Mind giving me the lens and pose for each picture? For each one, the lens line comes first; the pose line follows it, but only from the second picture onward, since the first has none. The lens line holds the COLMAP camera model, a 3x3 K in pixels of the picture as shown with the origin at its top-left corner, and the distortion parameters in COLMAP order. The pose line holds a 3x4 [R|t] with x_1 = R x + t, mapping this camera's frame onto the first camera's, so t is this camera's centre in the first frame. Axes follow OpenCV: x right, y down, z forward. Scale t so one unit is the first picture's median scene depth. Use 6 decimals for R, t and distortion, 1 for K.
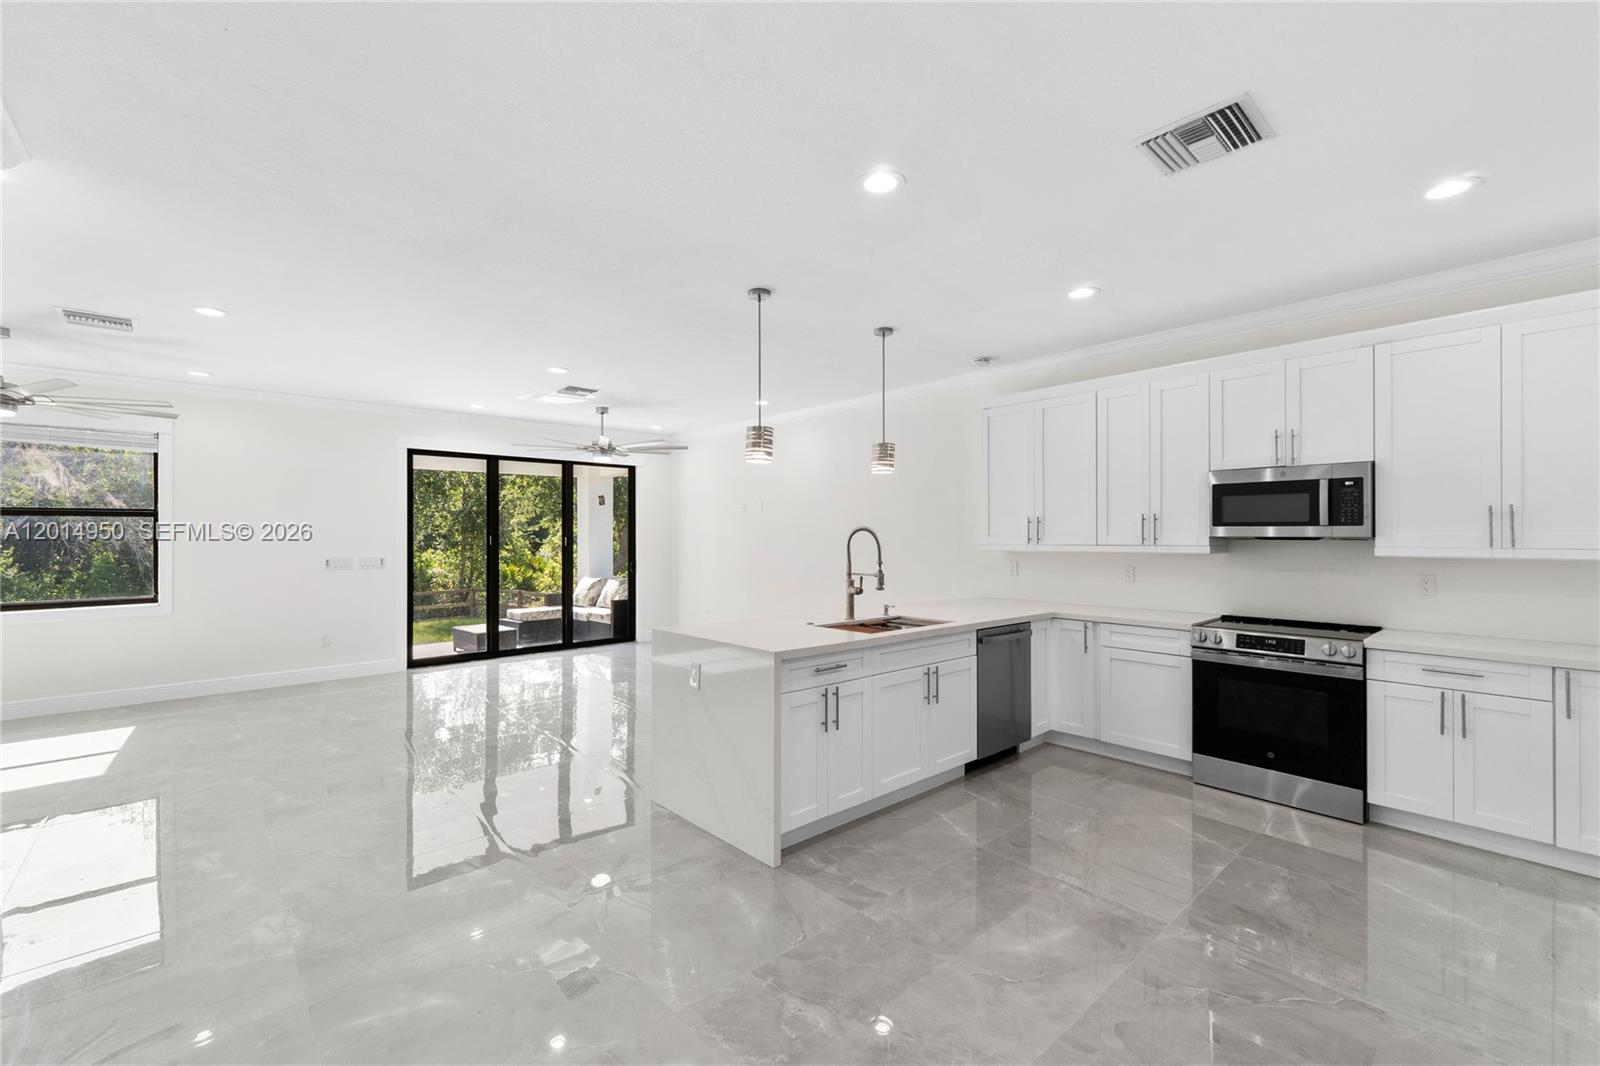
lens RADIAL K [[671.5, 0, 796.5], [0, 671.5, 531.2], [0, 0, 1]] dist [0.010252, -0.000454]
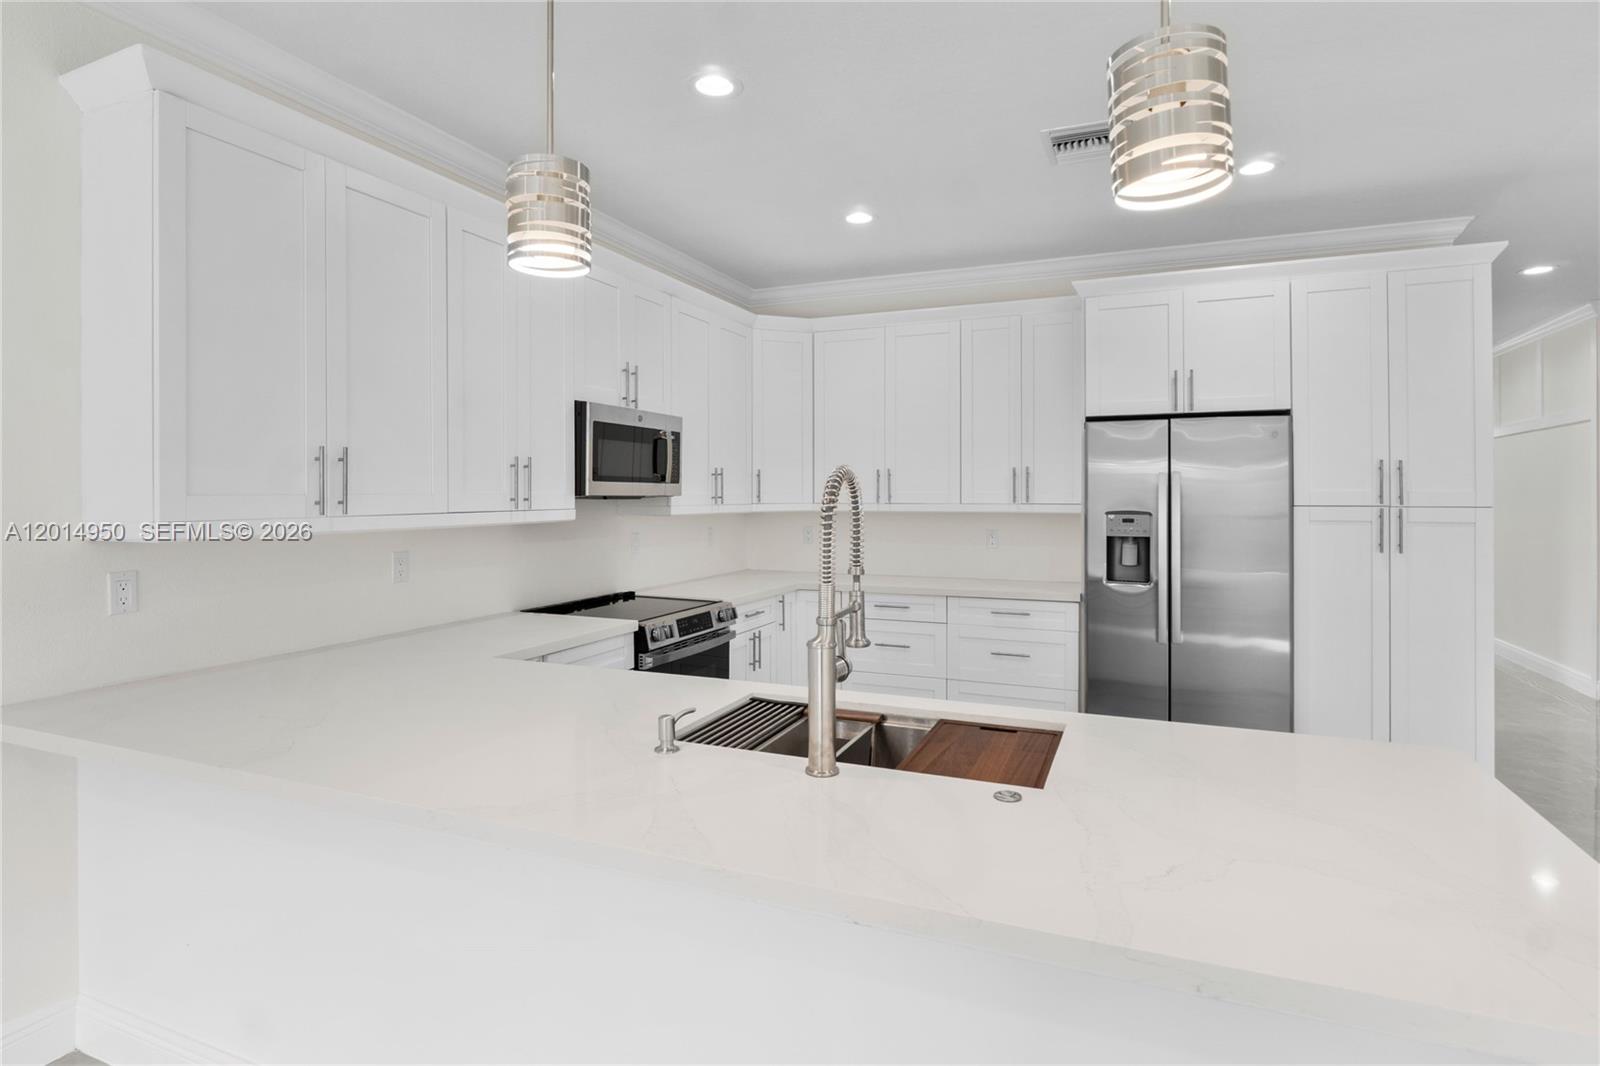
lens RADIAL K [[830.1, 0, 796.6], [0, 830.1, 496.3], [0, 0, 1]] dist [-0.005607, -0.000128]
pose [[-0.417035, -0.002397, 0.908887, -0.253973], [-0.007431, 0.999972, -0.000773, 0.008086], [-0.908860, -0.007076, -0.417041, 1.168911]]
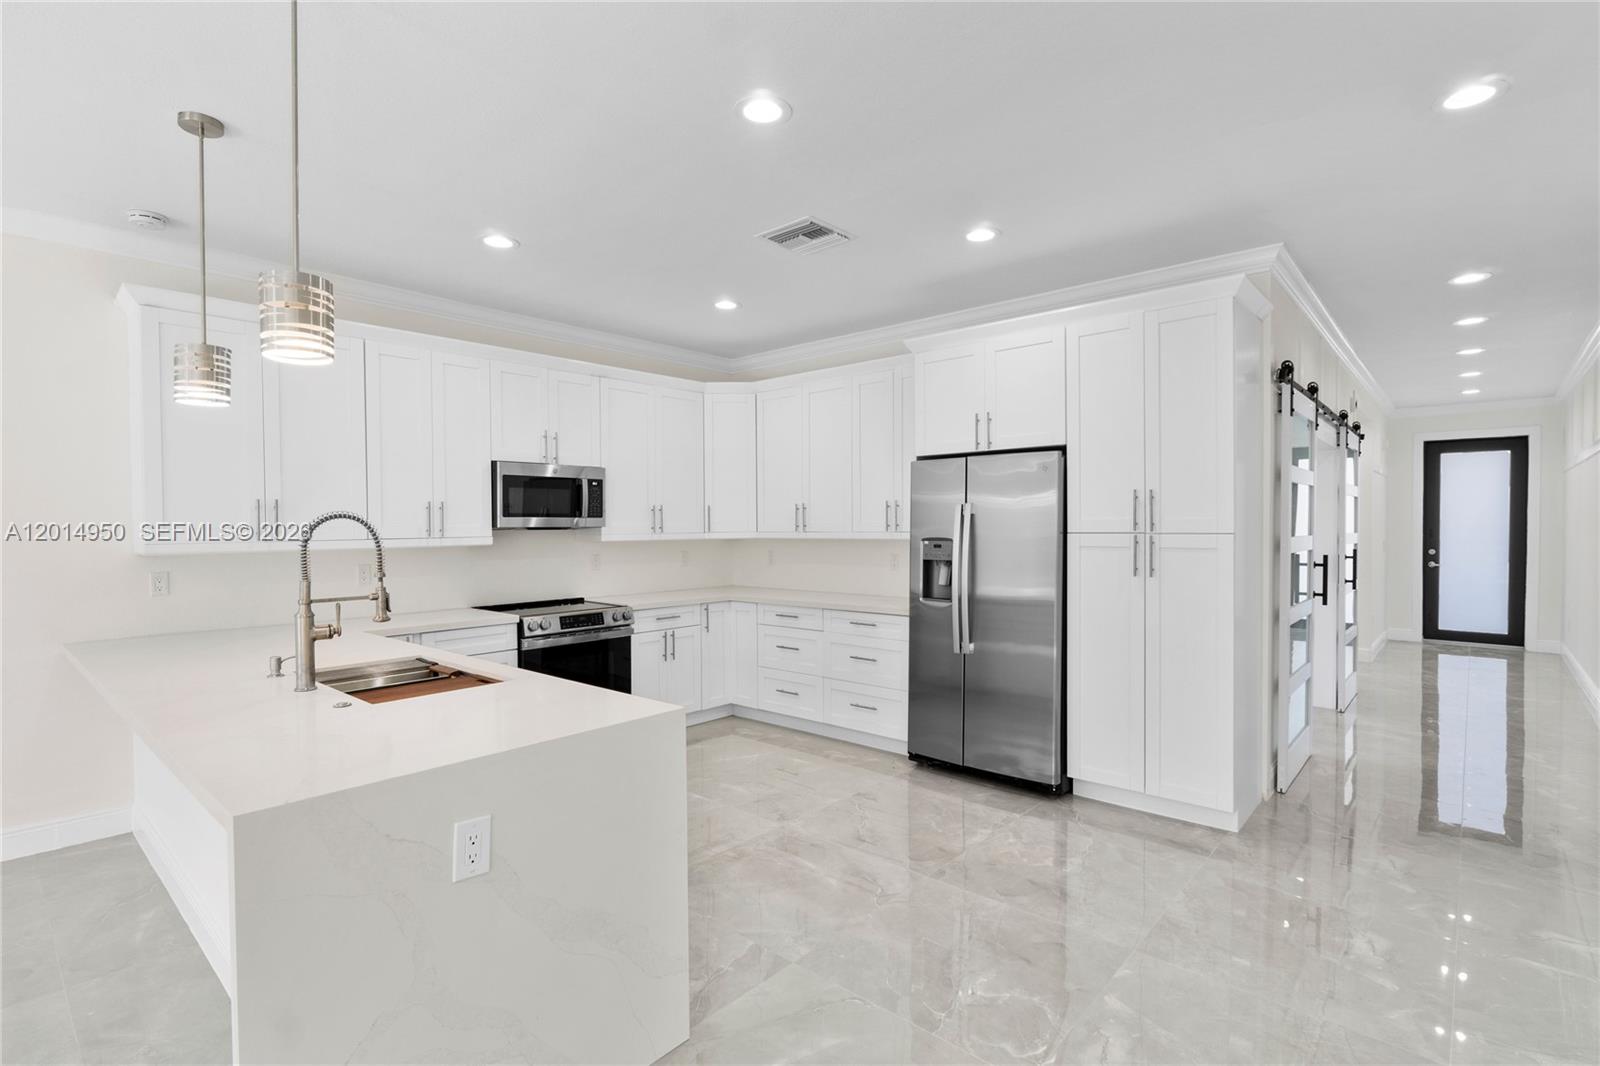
lens RADIAL K [[756.9, 0, 800.0], [0, 756.9, 533.0], [0, 0, 1]] dist [-0.002696, -0.000102]
pose [[-0.109313, -0.011213, 0.993944, -0.539918], [-0.000797, 0.999937, 0.011193, 0.003829], [-0.994007, 0.000432, -0.109315, 0.687866]]
